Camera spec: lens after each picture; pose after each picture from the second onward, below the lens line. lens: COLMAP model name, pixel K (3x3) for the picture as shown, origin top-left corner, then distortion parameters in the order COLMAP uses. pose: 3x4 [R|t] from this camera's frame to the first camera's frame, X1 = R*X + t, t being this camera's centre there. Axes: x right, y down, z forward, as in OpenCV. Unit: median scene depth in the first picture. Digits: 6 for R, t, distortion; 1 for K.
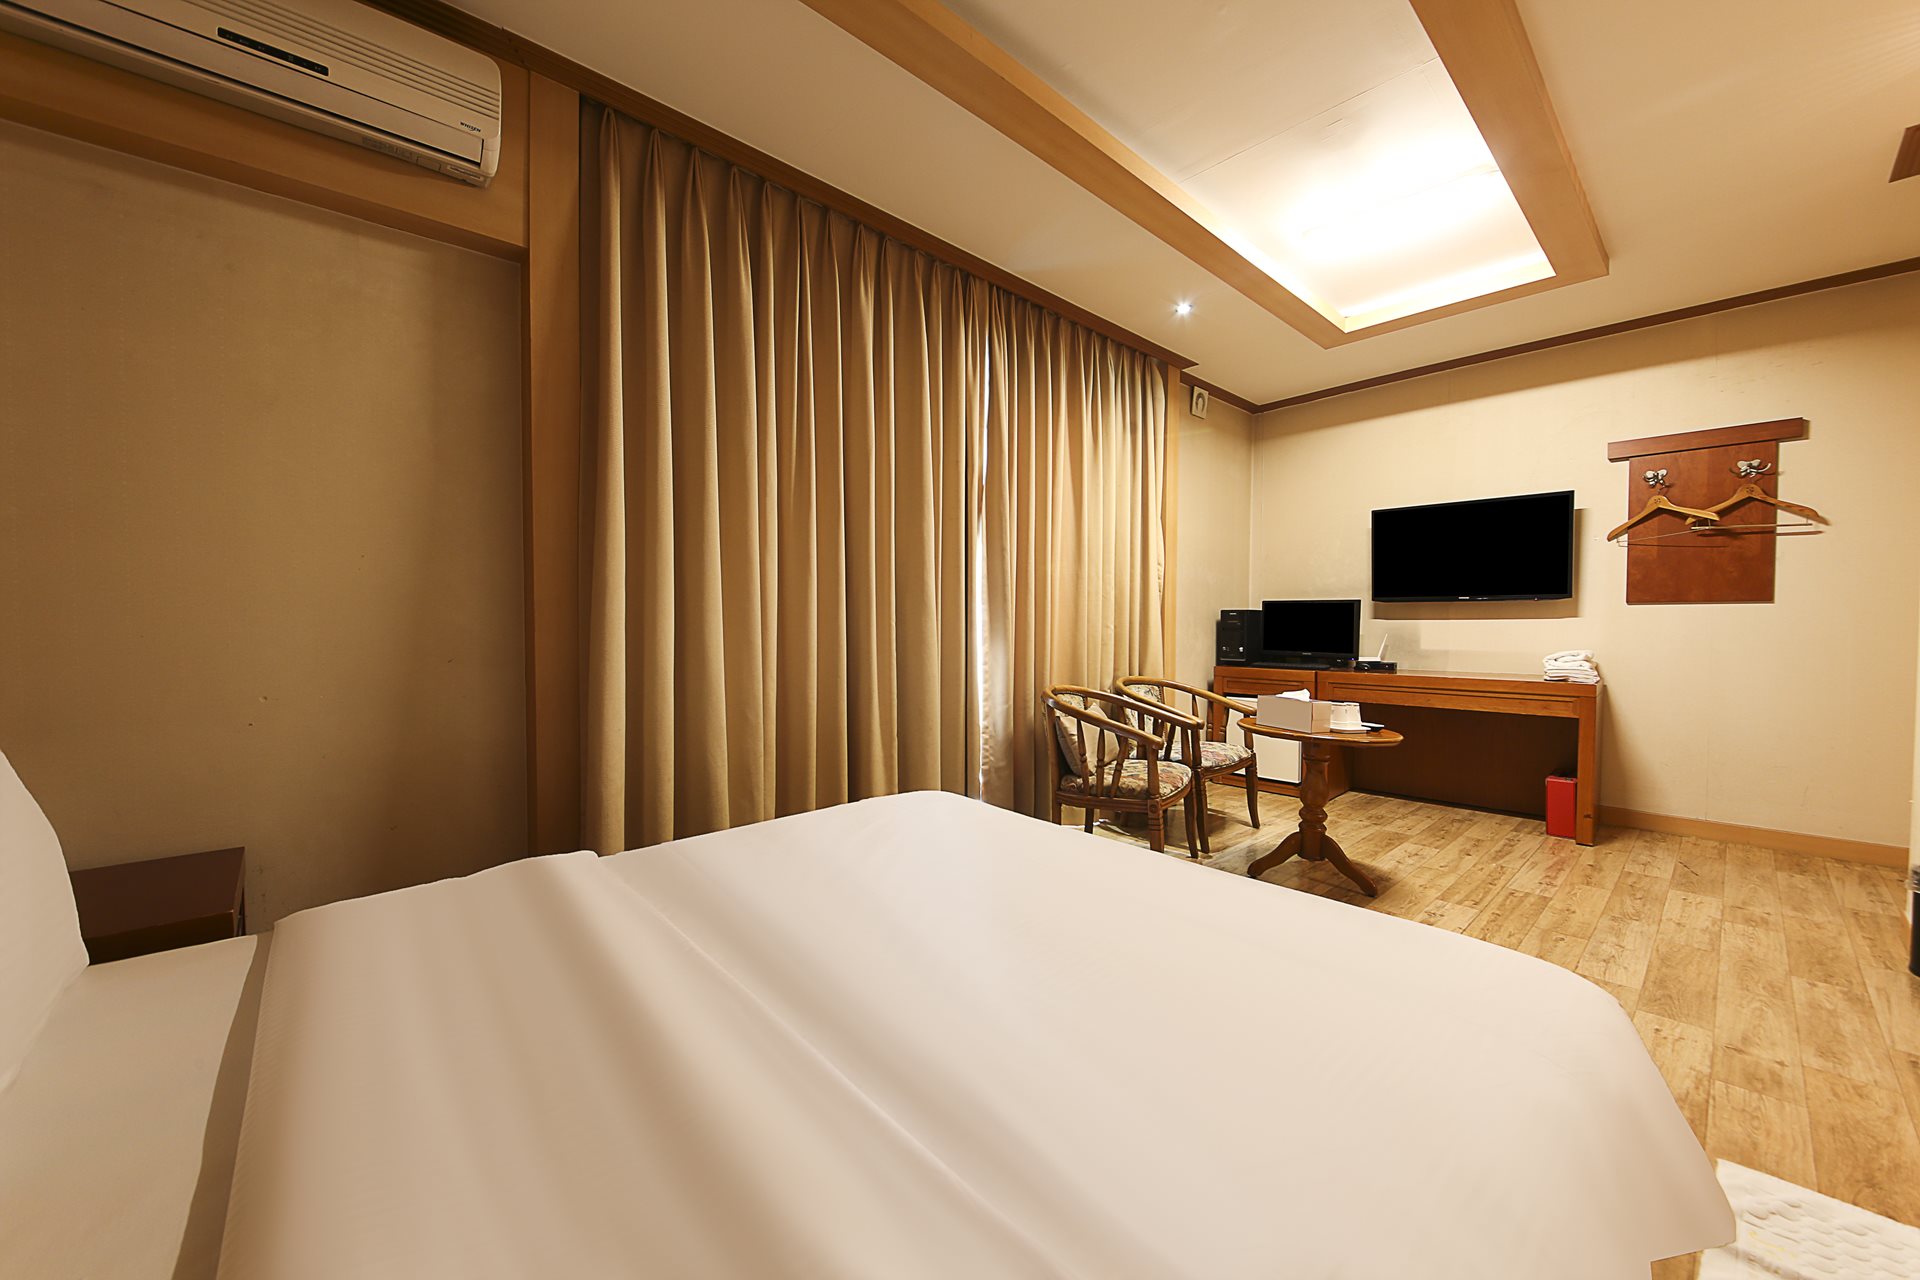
lens RADIAL K [[703.3, 0, 965.4], [0, 703.3, 649.6], [0, 0, 1]] dist [-0.010666, -0.003793]
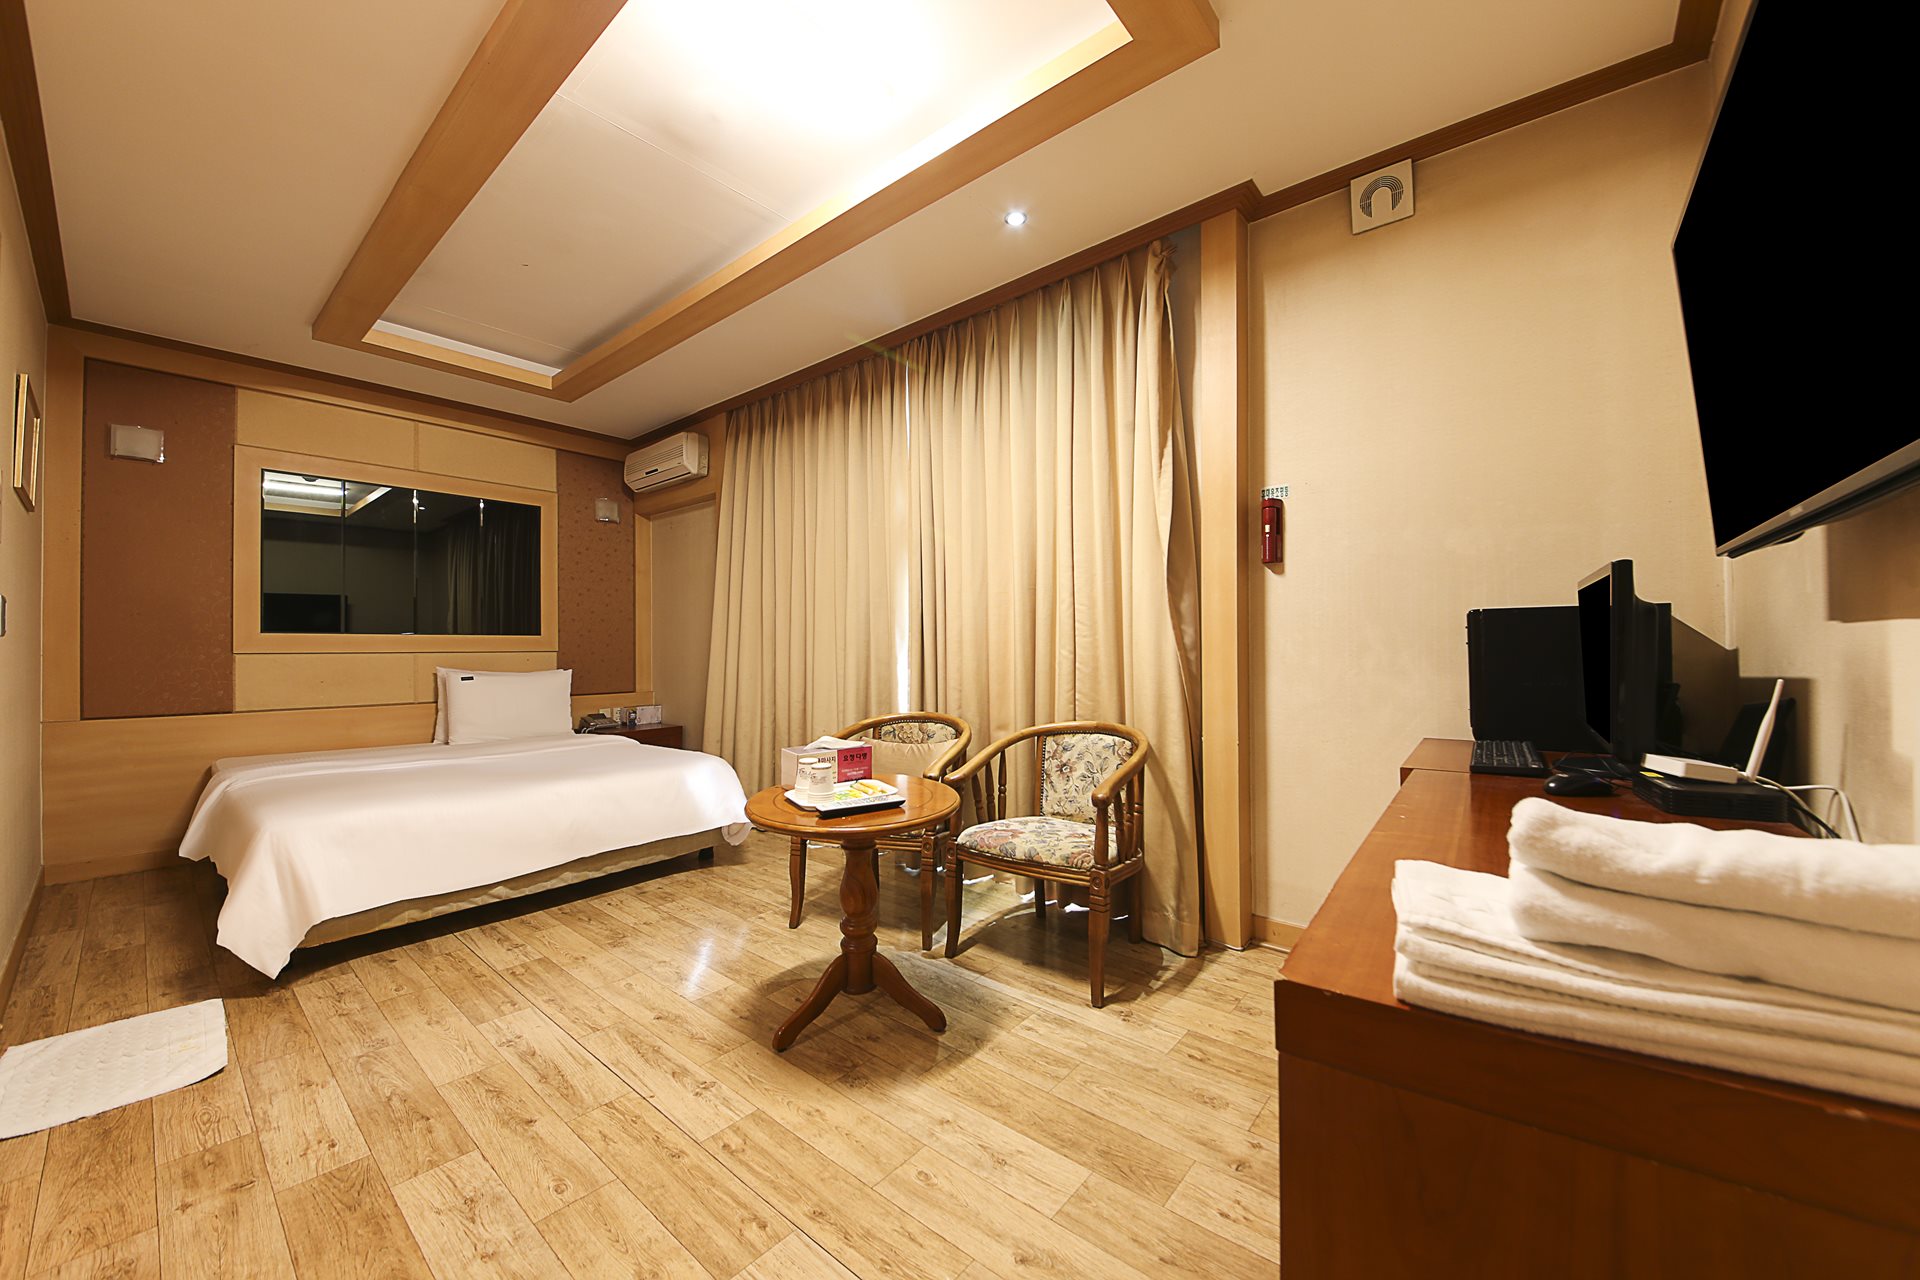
lens RADIAL K [[703.3, 0, 965.4], [0, 703.3, 649.6], [0, 0, 1]] dist [-0.010666, -0.003793]
pose [[0.145736, -0.009805, -0.989275, 1.451400], [-0.028635, 0.999490, -0.014125, -0.032991], [0.988909, 0.030387, 0.145381, 1.209325]]
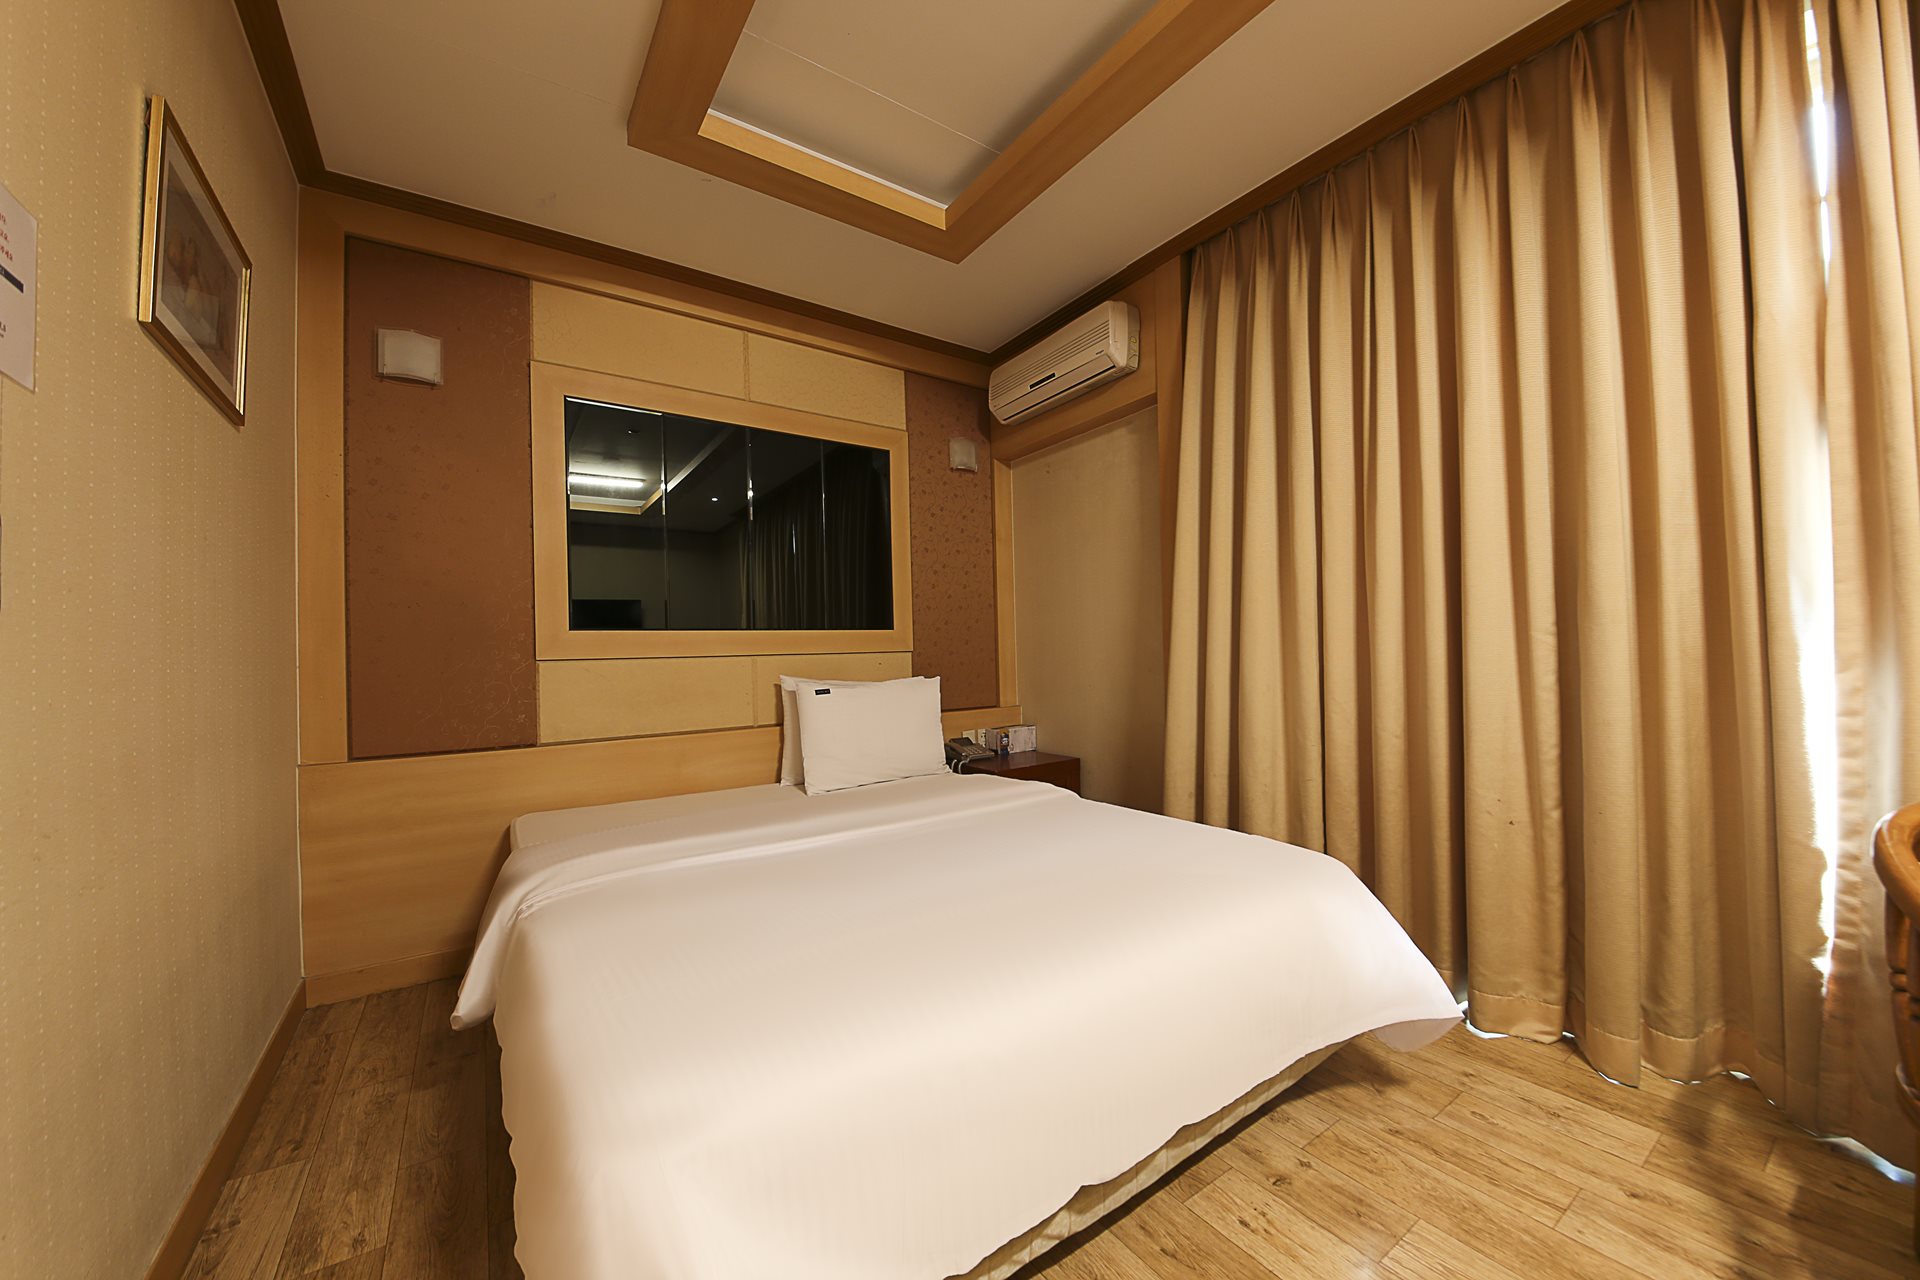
lens RADIAL K [[755.8, 0, 992.4], [0, 755.8, 650.3], [0, 0, 1]] dist [0.024364, -0.025064]
pose [[-0.140539, -0.007834, -0.990044, 0.796159], [-0.011442, 0.999915, -0.006288, -0.016462], [0.990009, 0.010445, -0.140616, 0.715081]]
